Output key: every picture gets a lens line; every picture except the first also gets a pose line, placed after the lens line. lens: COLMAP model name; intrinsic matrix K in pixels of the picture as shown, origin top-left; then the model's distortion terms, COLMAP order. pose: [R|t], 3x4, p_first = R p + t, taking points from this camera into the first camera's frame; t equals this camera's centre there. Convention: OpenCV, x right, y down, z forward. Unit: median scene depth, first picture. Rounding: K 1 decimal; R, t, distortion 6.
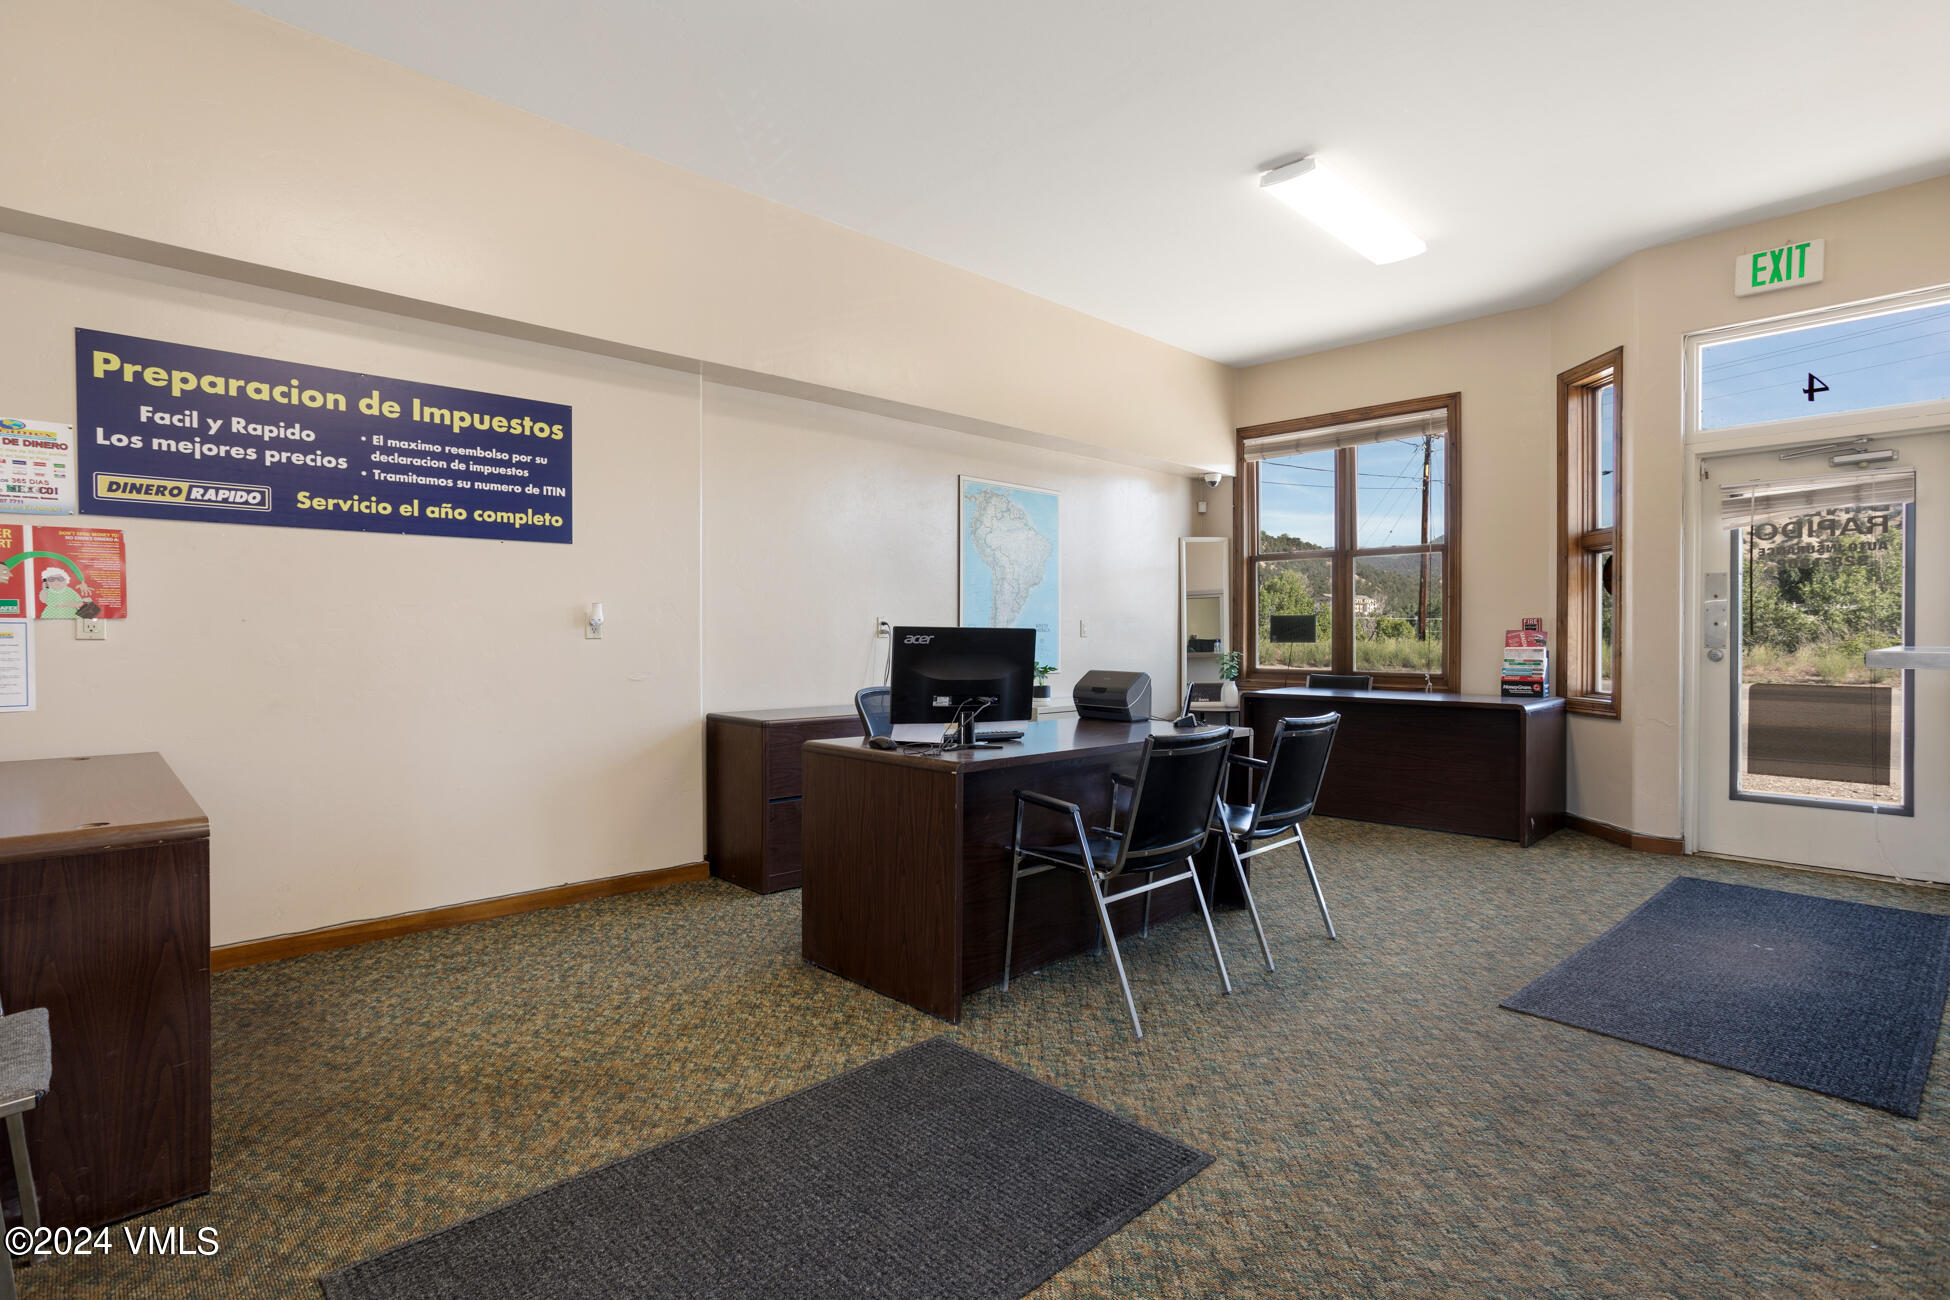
lens RADIAL K [[963.0, 0, 962.7], [0, 963.0, 636.2], [0, 0, 1]] dist [-0.052760, 0.032898]
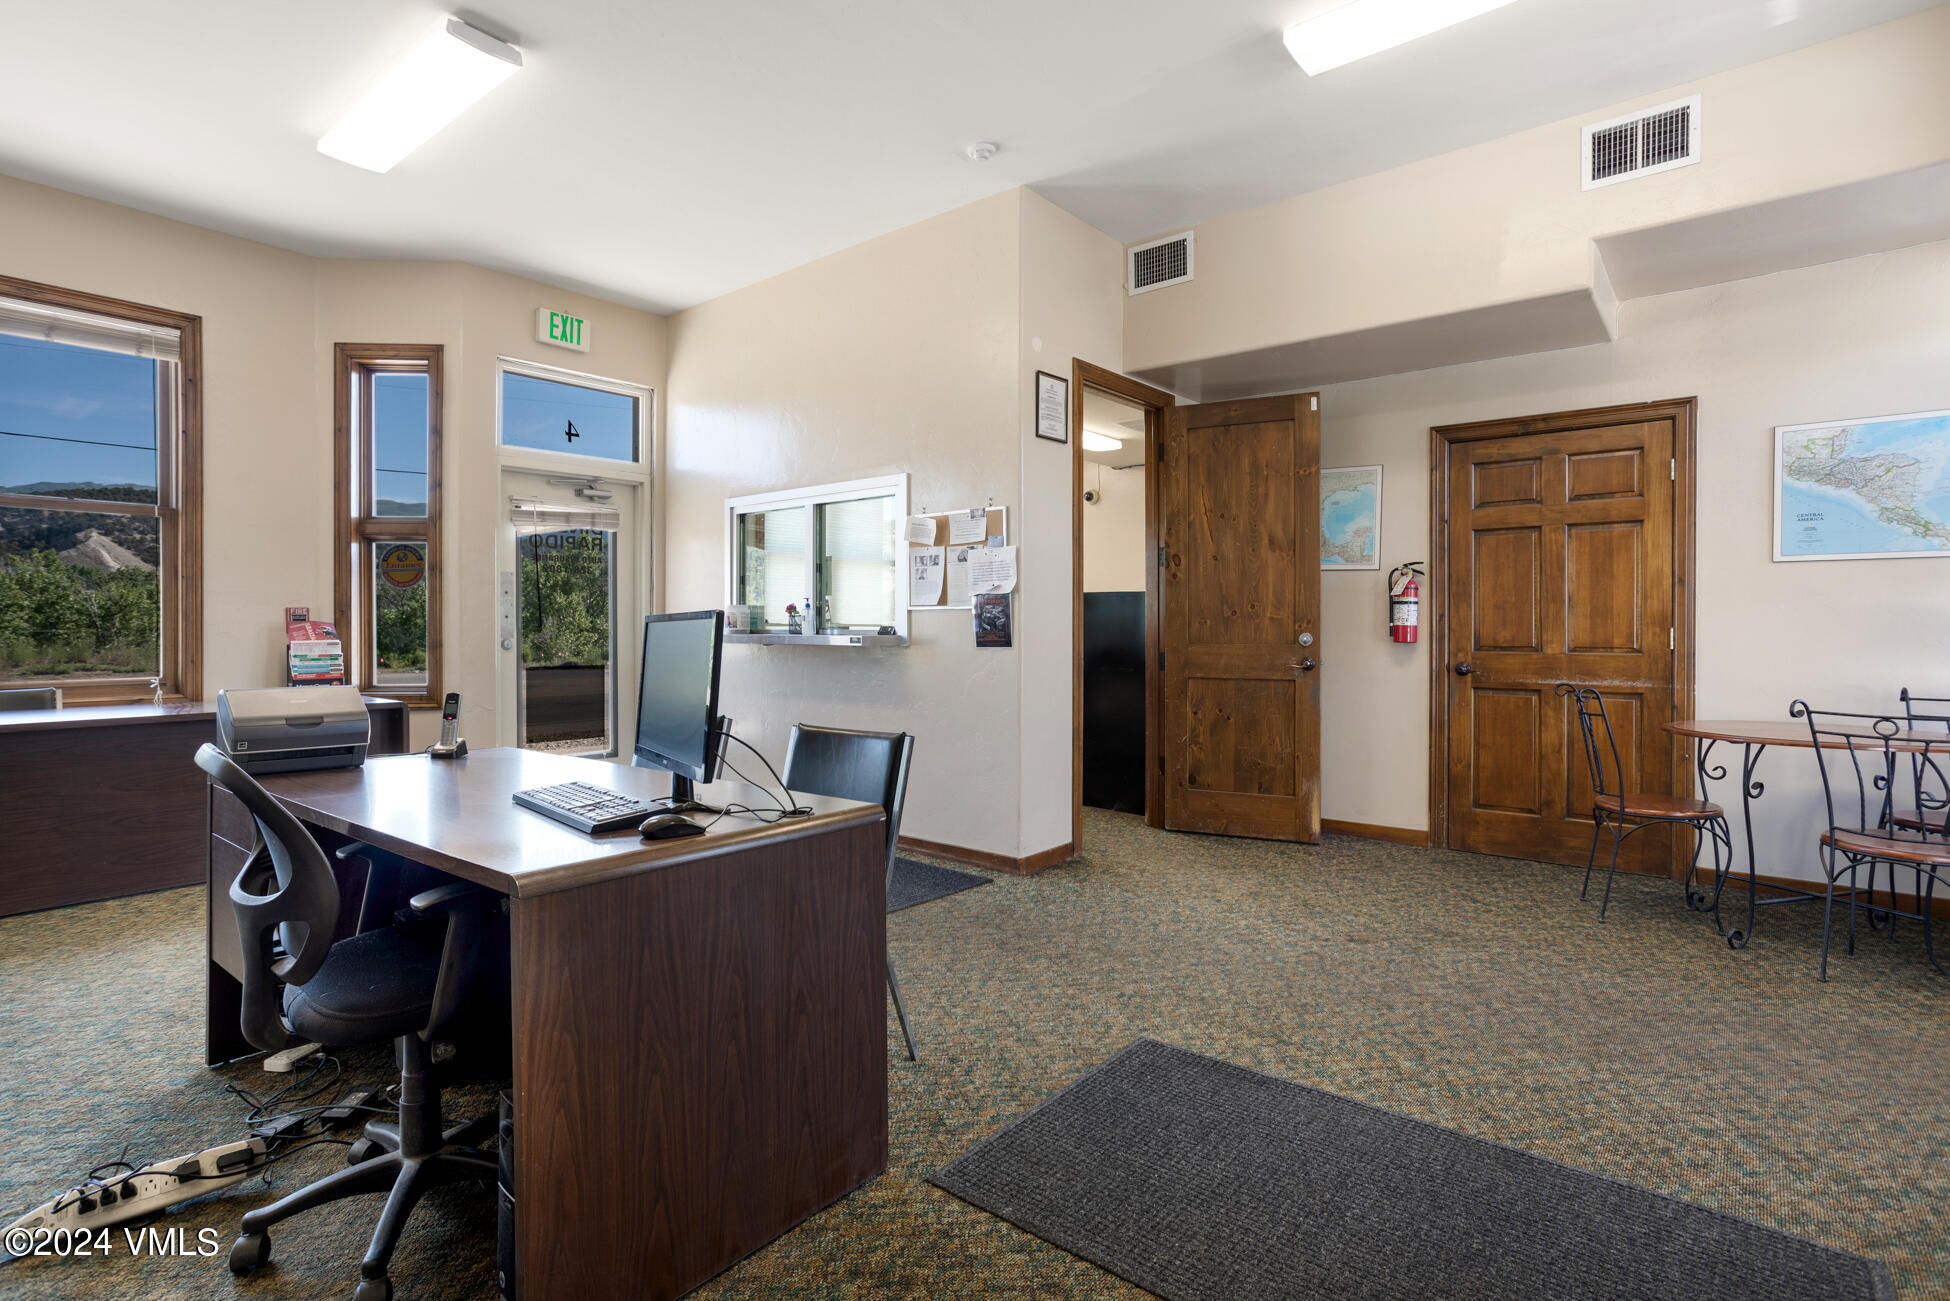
lens RADIAL K [[963.0, 0, 962.7], [0, 963.0, 636.7], [0, 0, 1]] dist [-0.052760, 0.032898]
pose [[-0.118077, -0.011552, 0.992937, -0.708353], [0.000384, 0.999932, 0.011679, -0.003943], [-0.993004, 0.001761, -0.118064, 1.008010]]
